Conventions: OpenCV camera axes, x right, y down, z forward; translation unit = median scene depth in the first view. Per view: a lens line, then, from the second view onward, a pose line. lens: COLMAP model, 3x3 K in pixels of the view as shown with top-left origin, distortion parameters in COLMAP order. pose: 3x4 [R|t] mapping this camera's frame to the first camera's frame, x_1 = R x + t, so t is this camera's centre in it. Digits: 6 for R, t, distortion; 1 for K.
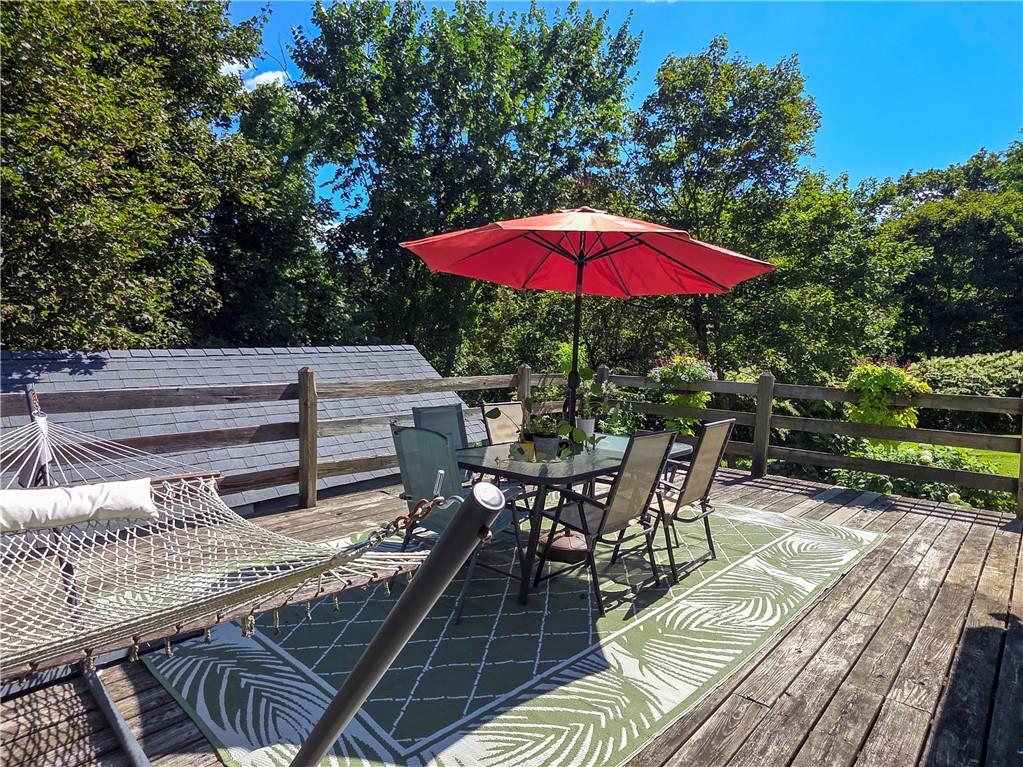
lens RADIAL K [[597.2, 0, 511.5], [0, 597.2, 383.5], [0, 0, 1]] dist [0.000031, -0.001444]
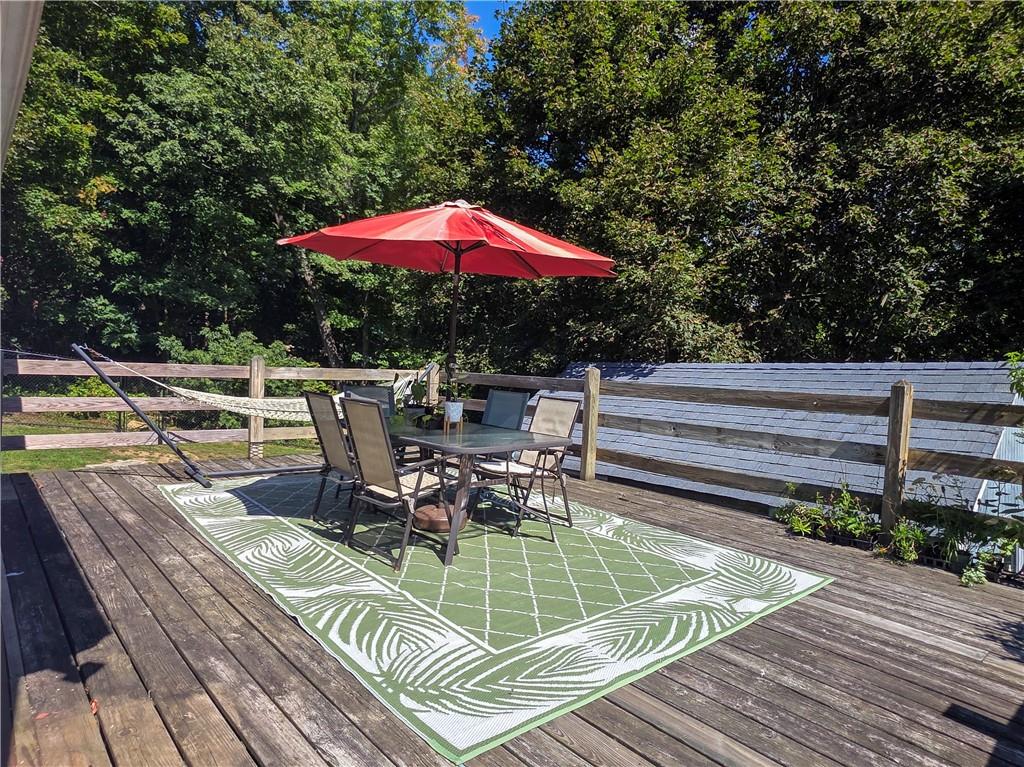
lens RADIAL K [[597.7, 0, 512.0], [0, 597.7, 383.5], [0, 0, 1]] dist [0.000031, -0.001444]
pose [[-0.088469, 0.027005, -0.995713, 1.356852], [-0.085771, 0.995713, 0.034626, -0.021052], [0.992379, 0.088467, -0.085774, 1.404286]]
